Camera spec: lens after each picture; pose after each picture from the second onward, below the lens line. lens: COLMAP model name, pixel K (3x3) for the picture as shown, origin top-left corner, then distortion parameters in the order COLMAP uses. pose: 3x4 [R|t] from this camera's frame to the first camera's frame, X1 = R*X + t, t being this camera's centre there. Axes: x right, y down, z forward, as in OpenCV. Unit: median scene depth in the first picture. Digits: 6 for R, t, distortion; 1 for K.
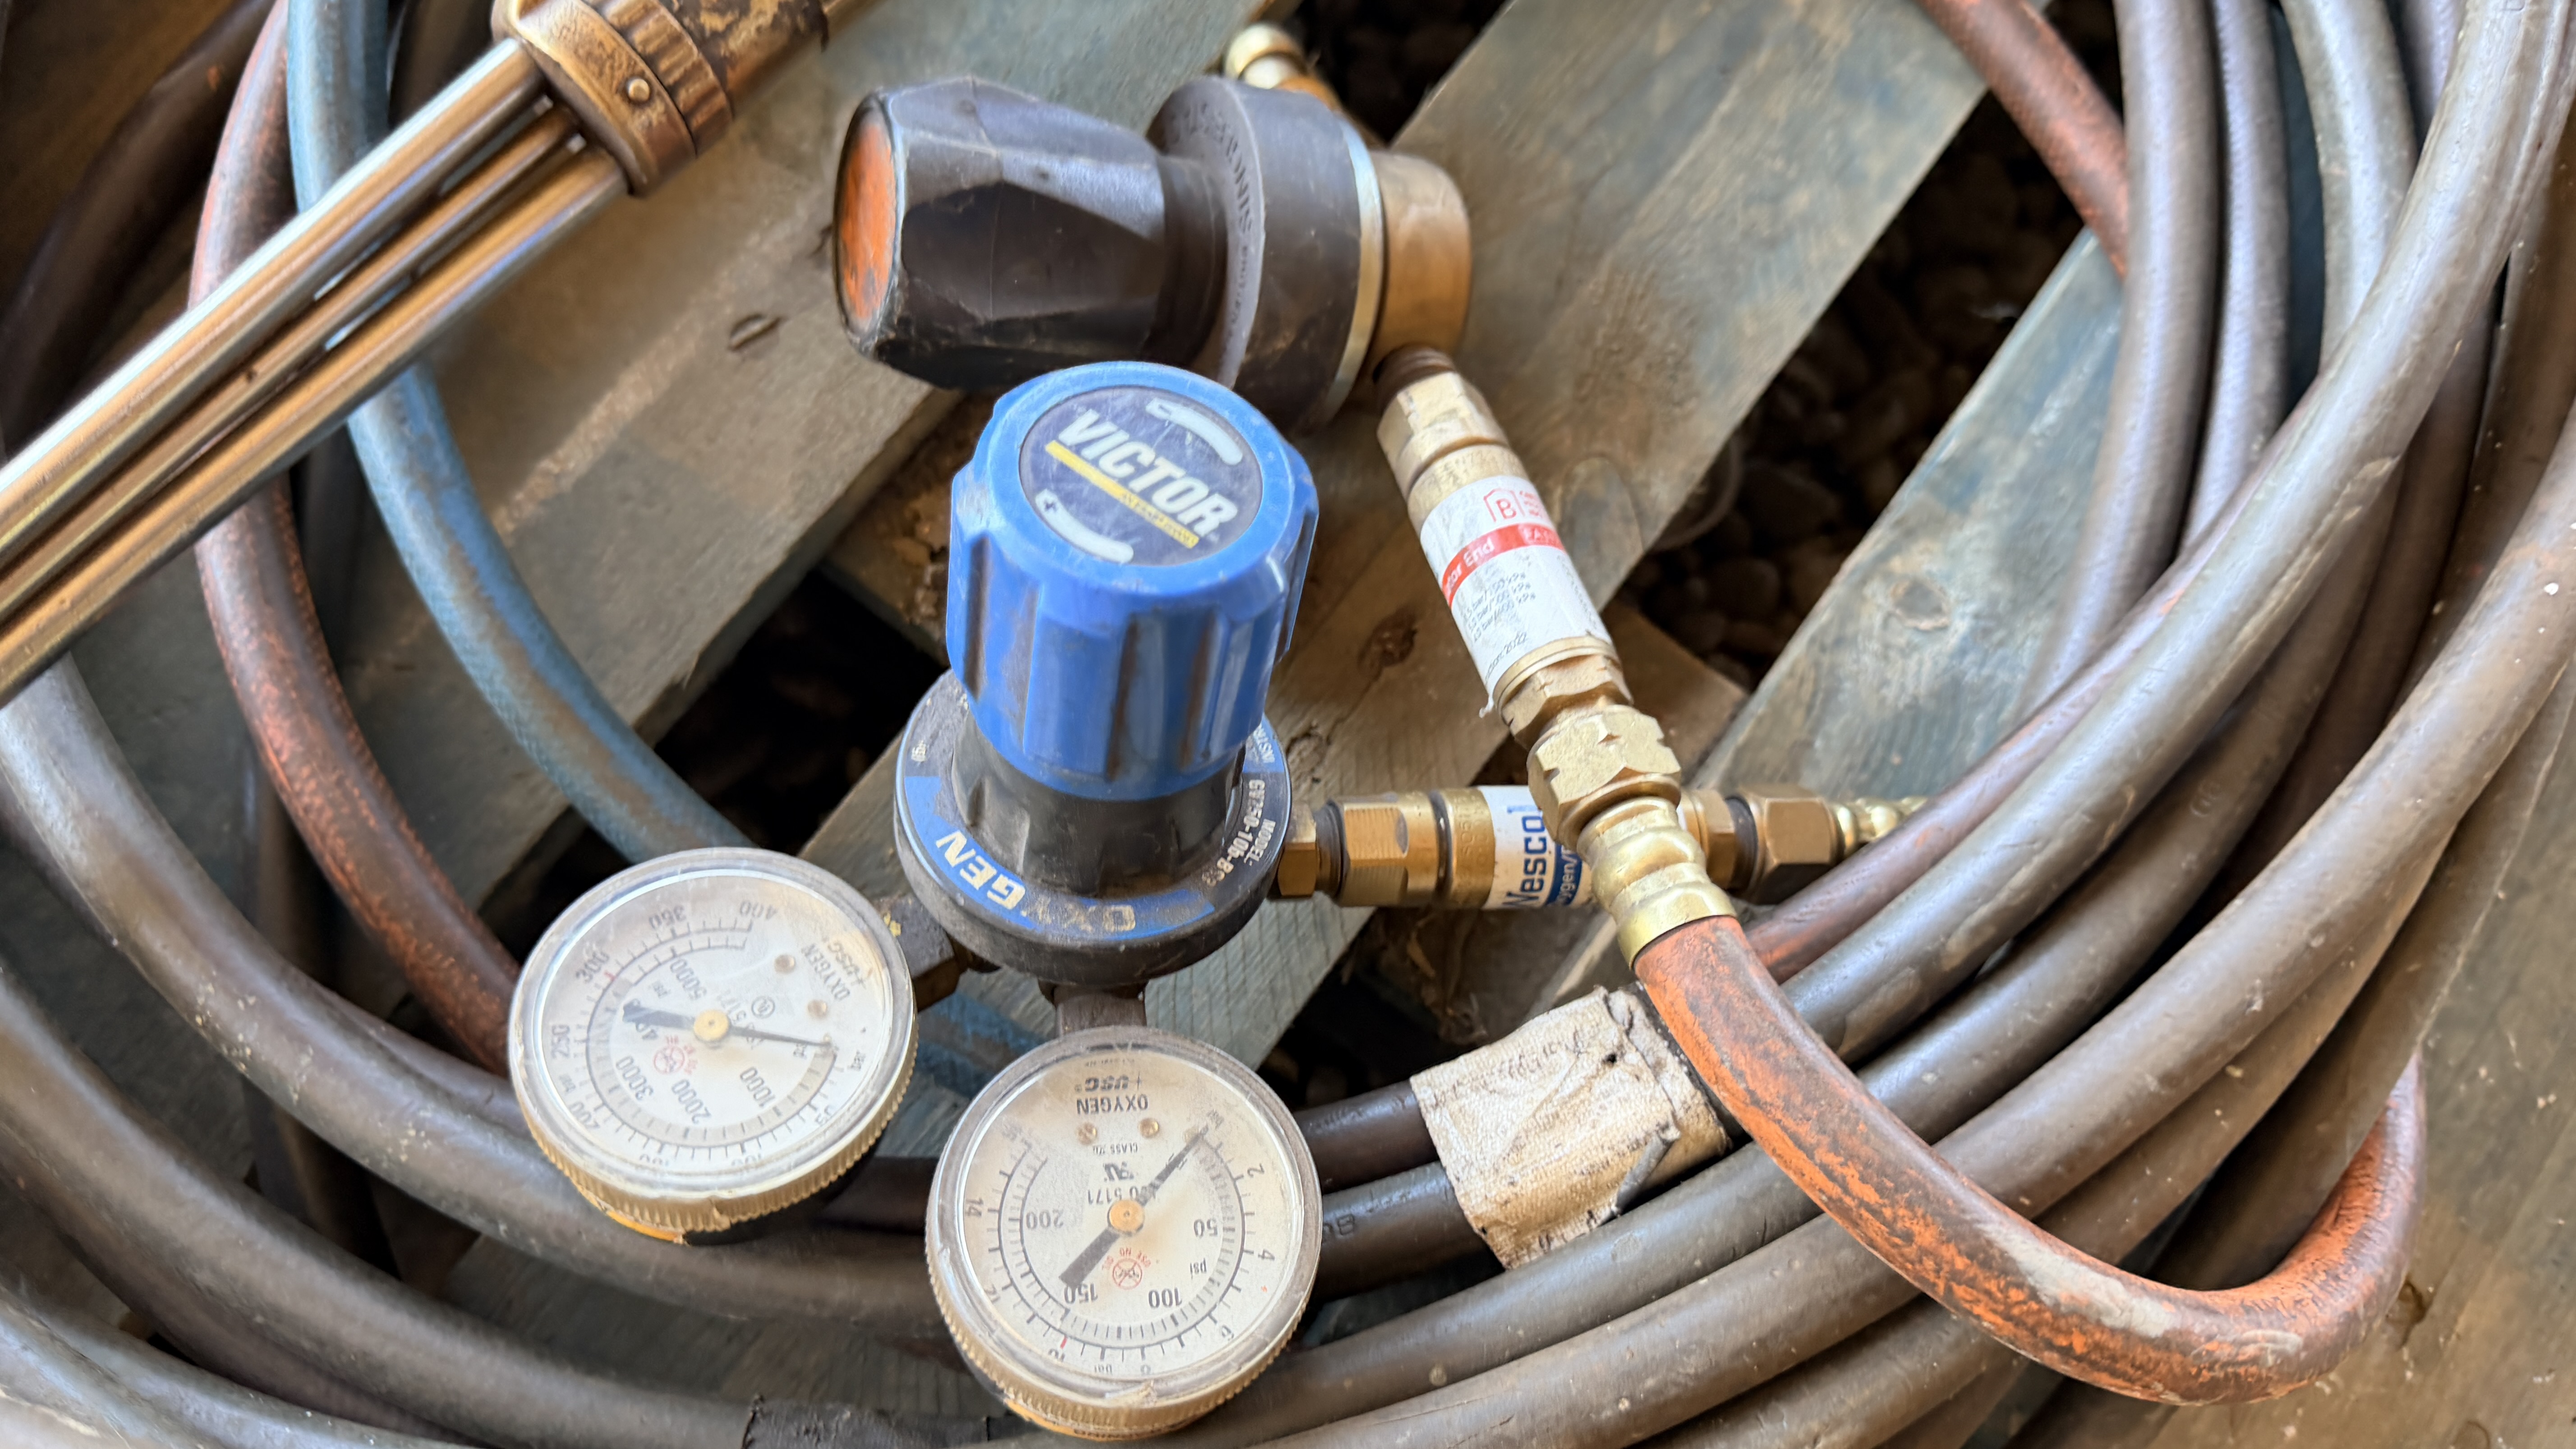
lens RADIAL K [[1895.4, 0, 1346.5], [0, 1895.4, 726.9], [0, 0, 1]] dist [0.055829, -0.122514]
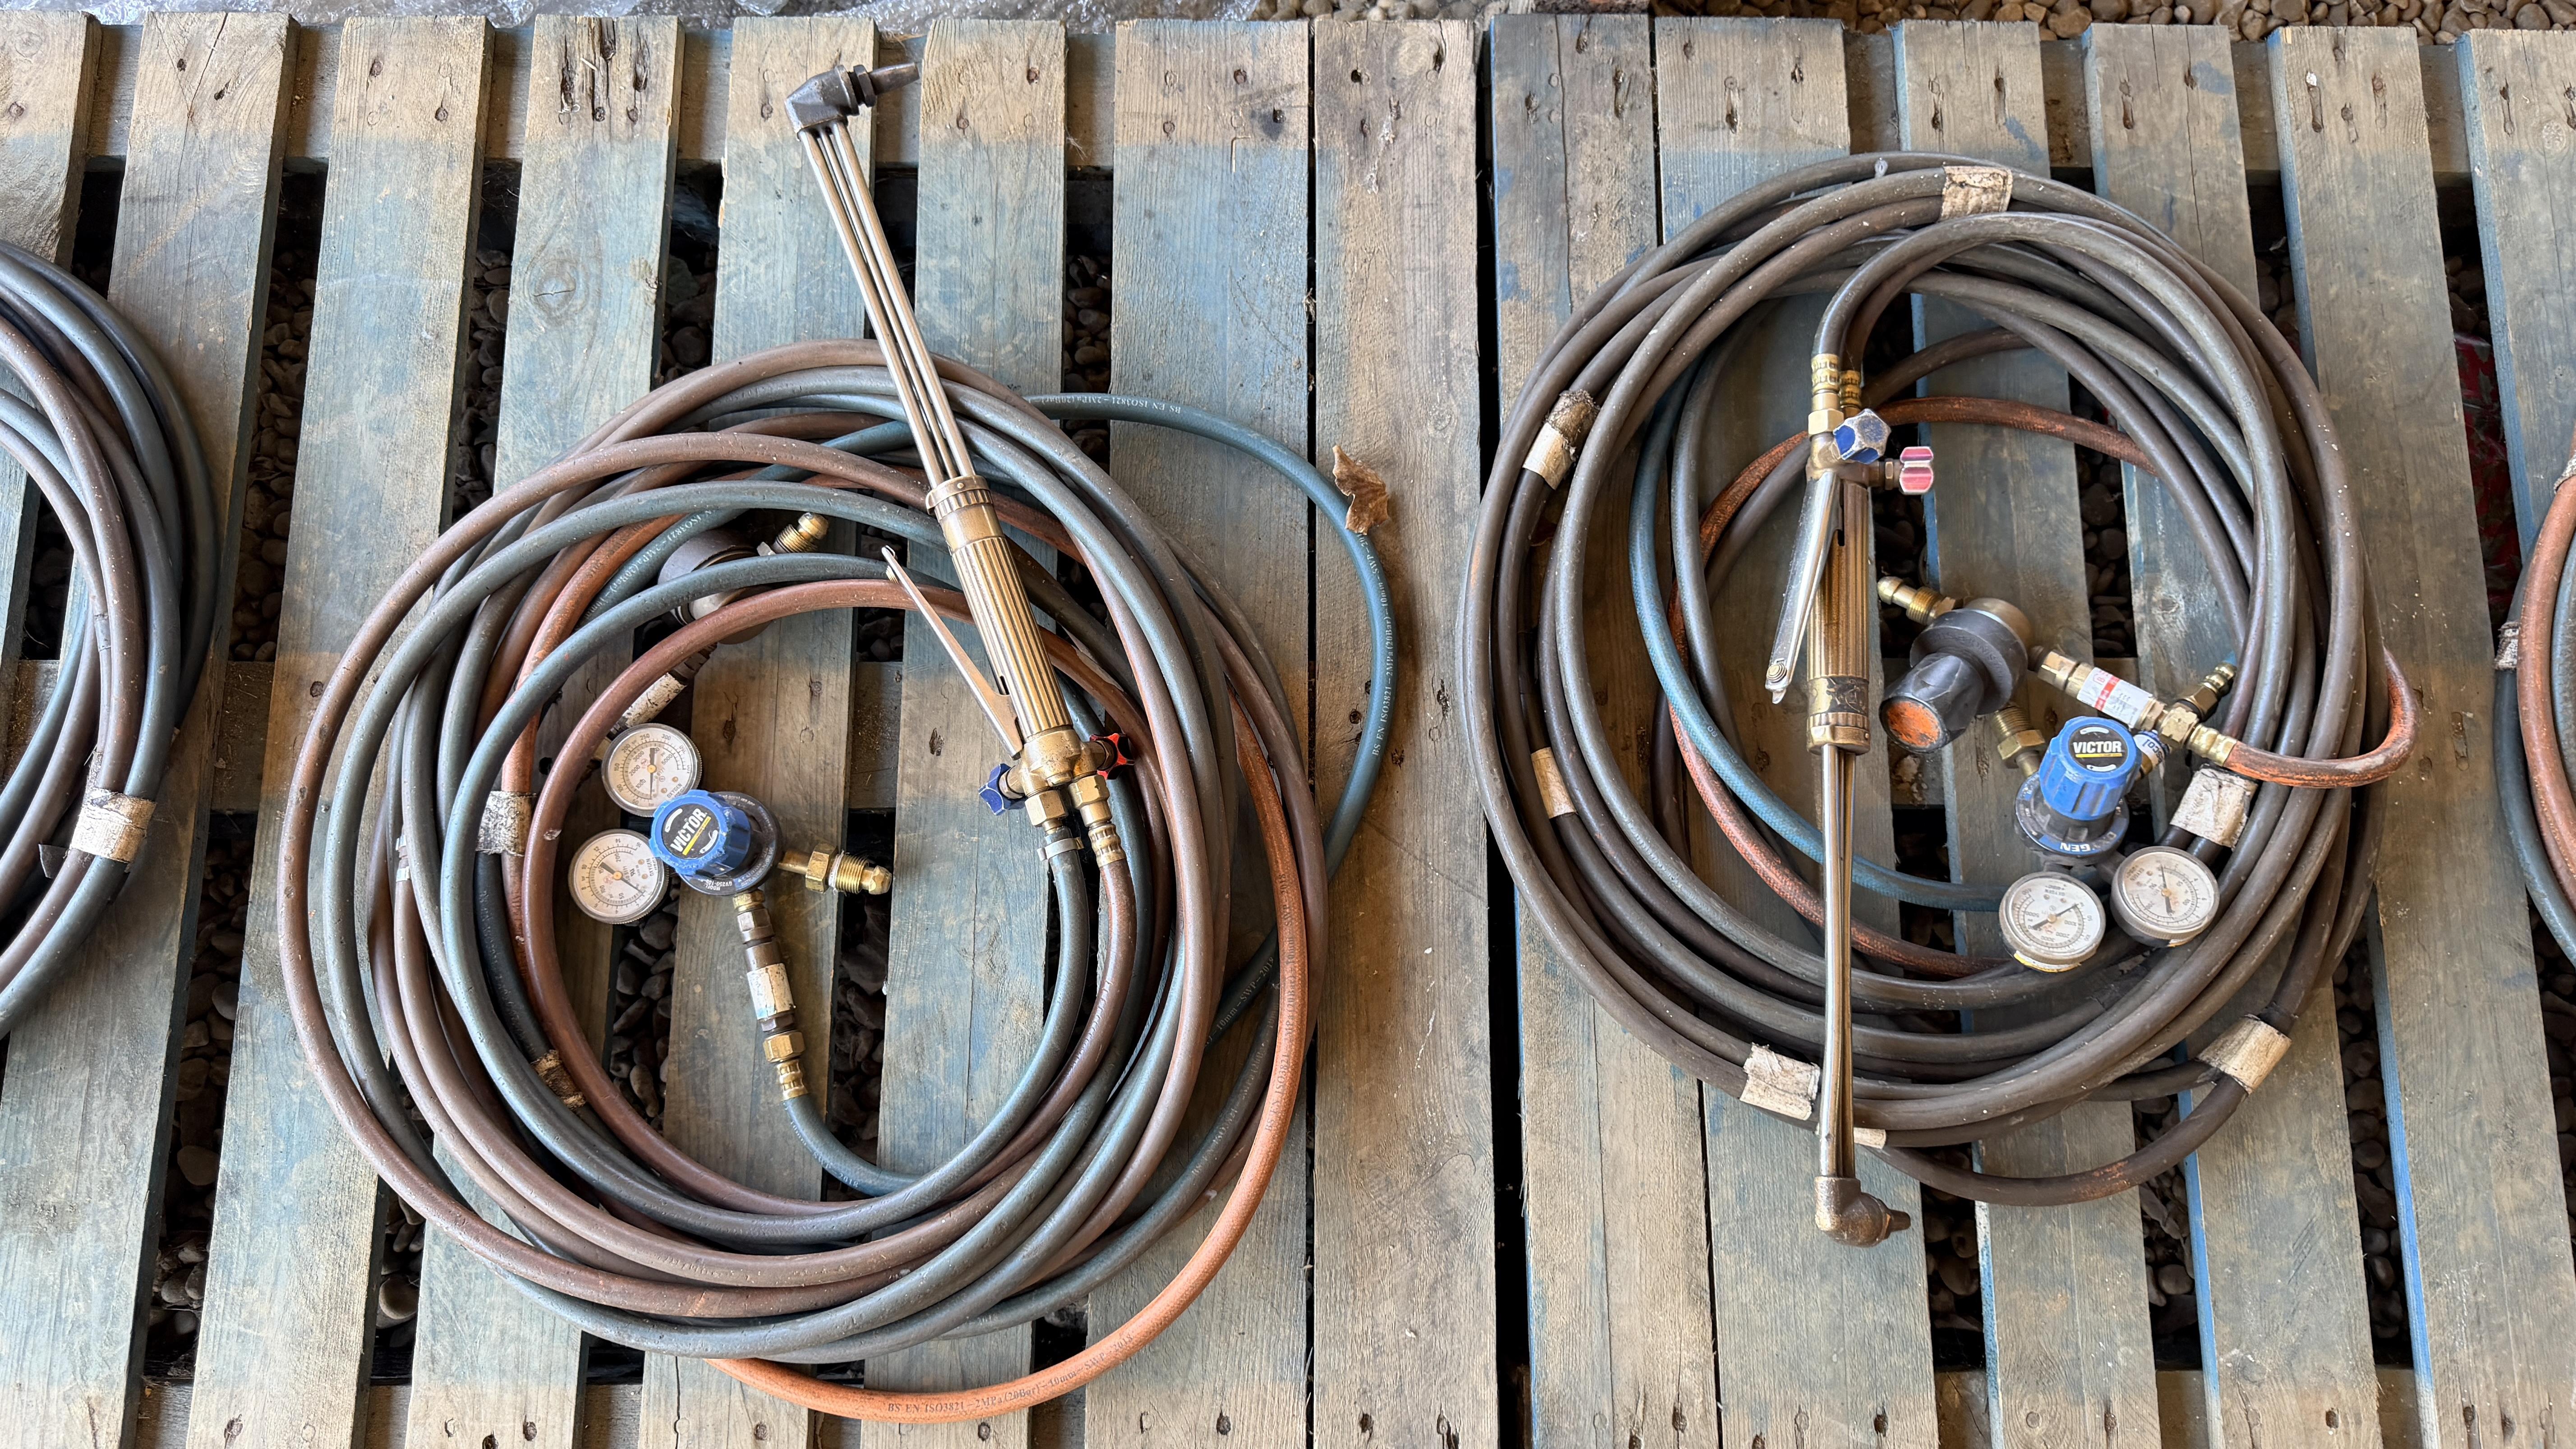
lens RADIAL K [[1744.1, 0, 1338.0], [0, 1744.1, 712.9], [0, 0, 1]] dist [-0.001852, -0.002784]
pose [[0.799656, -0.600459, 0.000621, -1.147216], [0.598835, 0.797568, 0.072676, -1.207020], [-0.044134, -0.057744, 0.997355, -2.316943]]
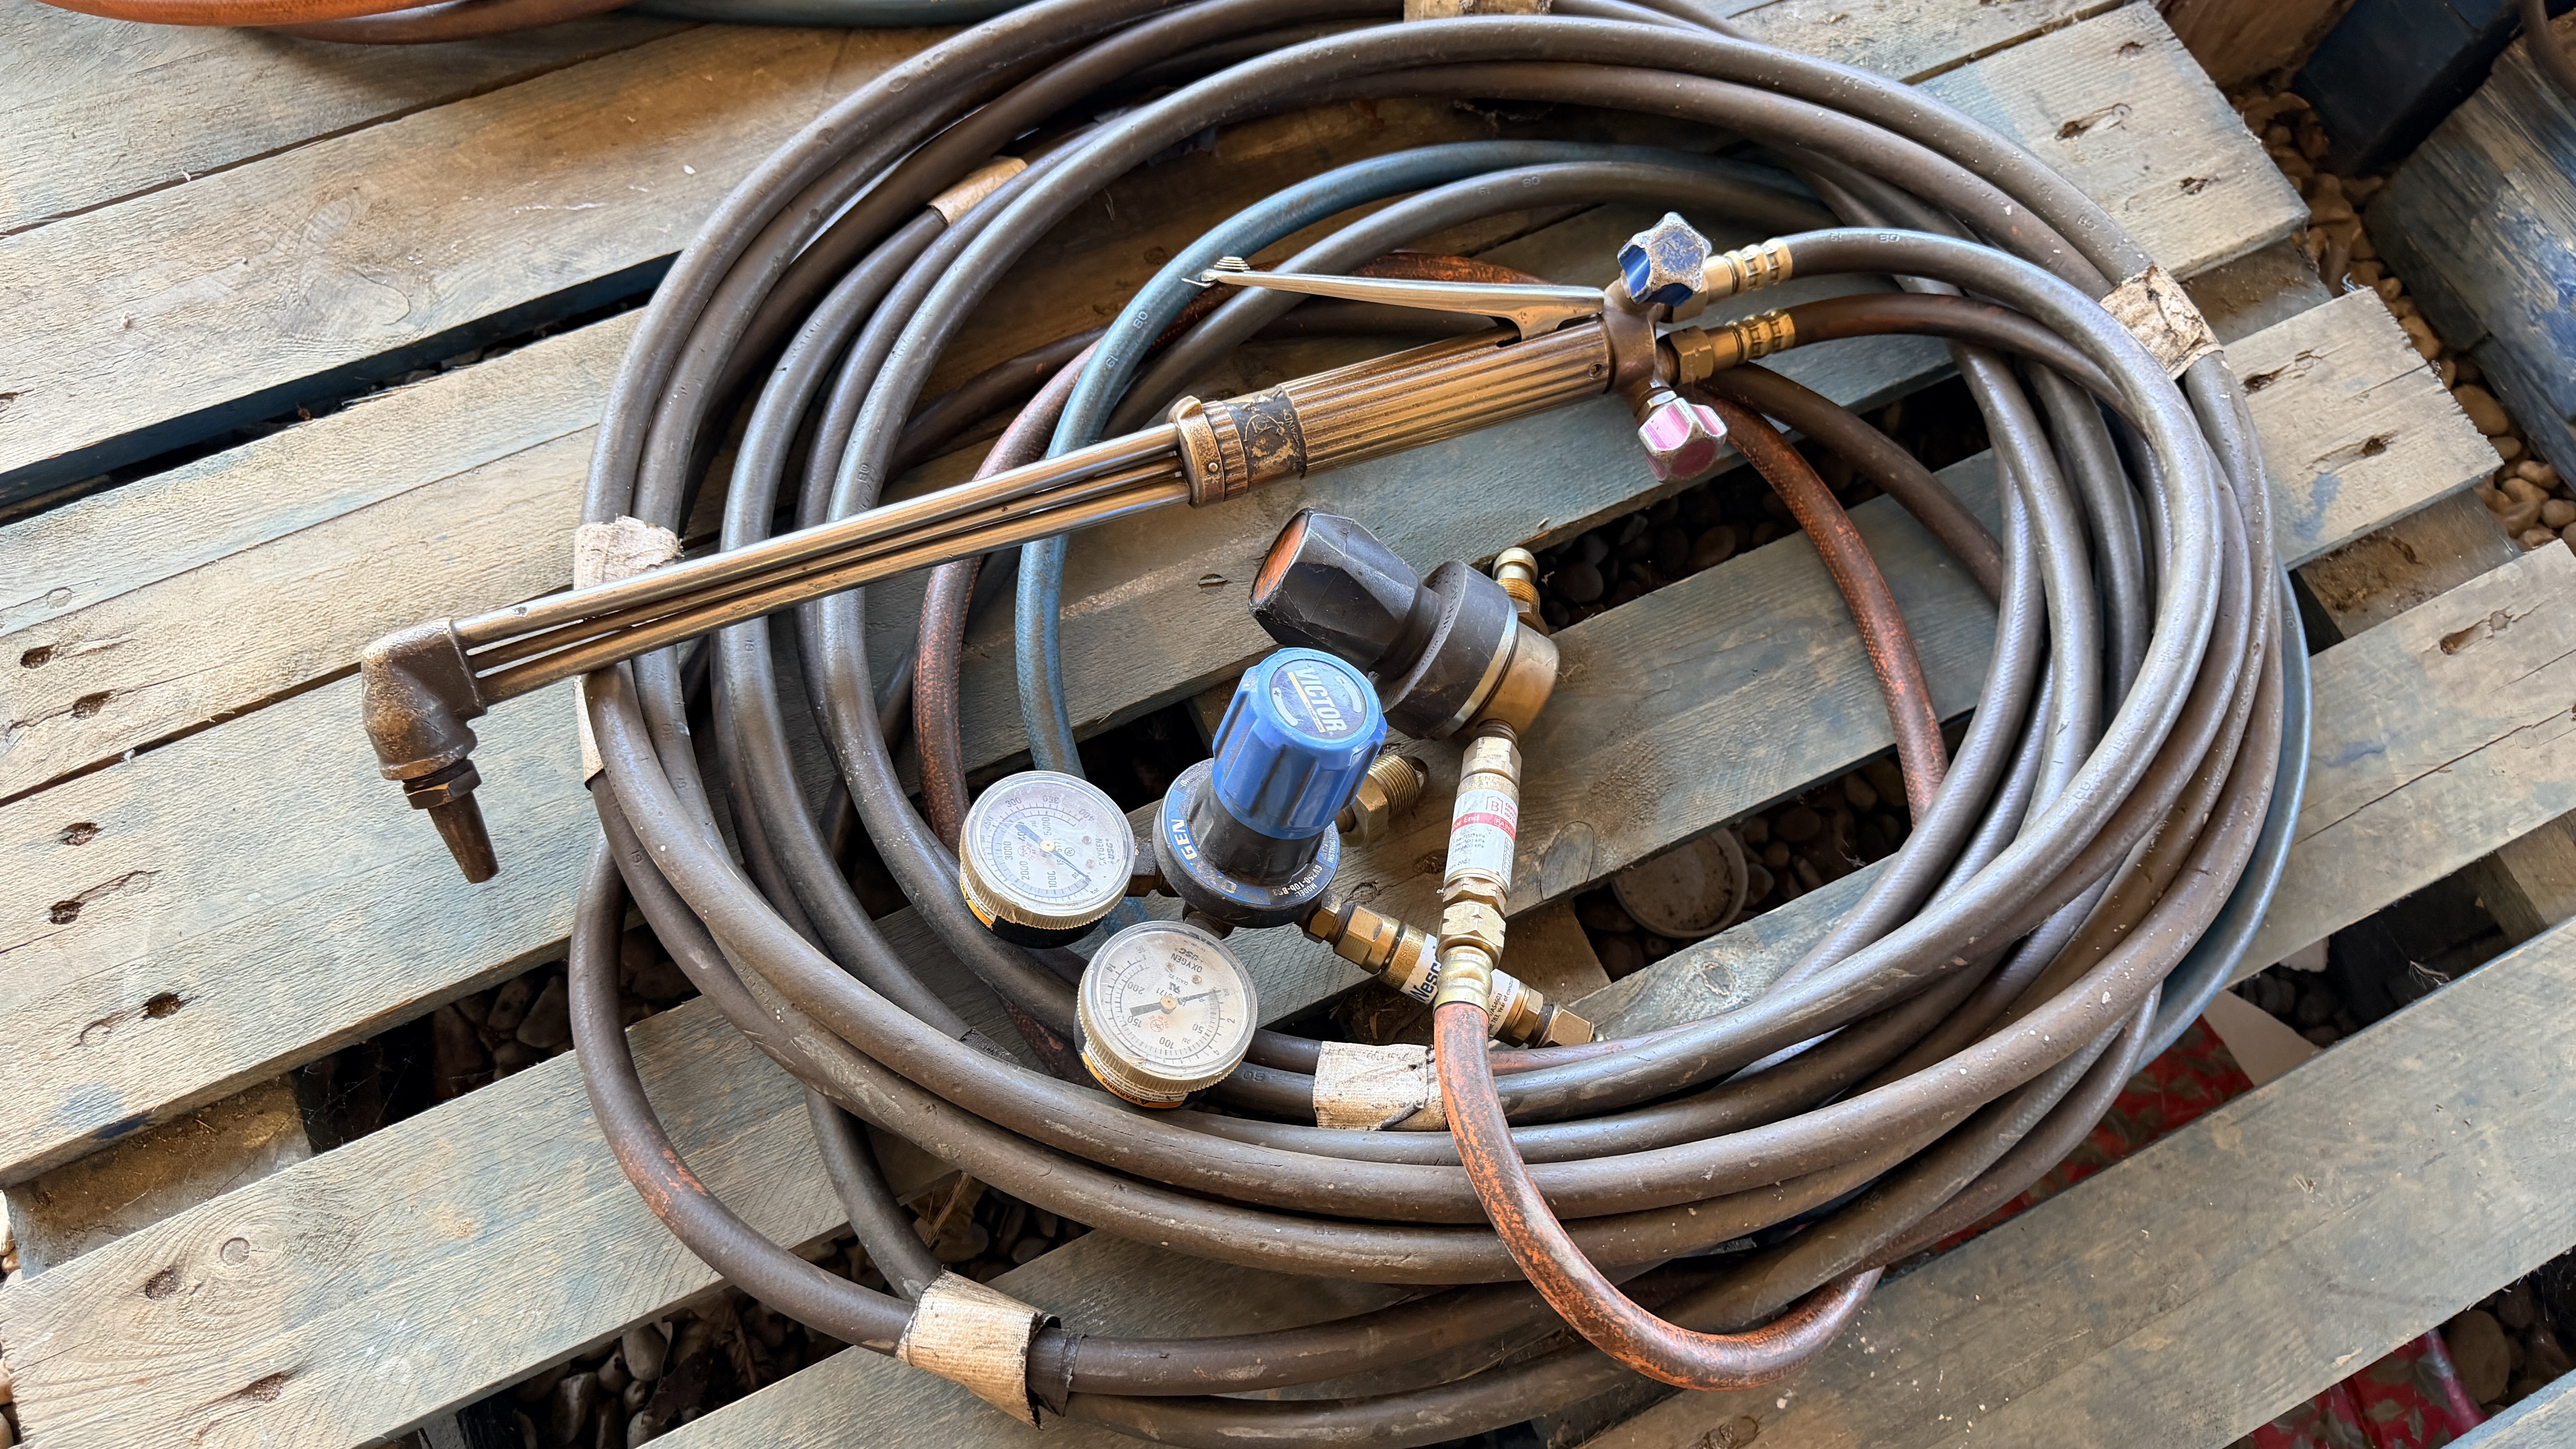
lens RADIAL K [[1846.7, 0, 1293.8], [0, 1846.7, 733.7], [0, 0, 1]] dist [-0.015883, -0.036731]
pose [[0.879035, 0.413763, -0.236849, 0.337882], [-0.451616, 0.881854, -0.135563, 0.182226], [0.152775, 0.226129, 0.962042, -0.951316]]
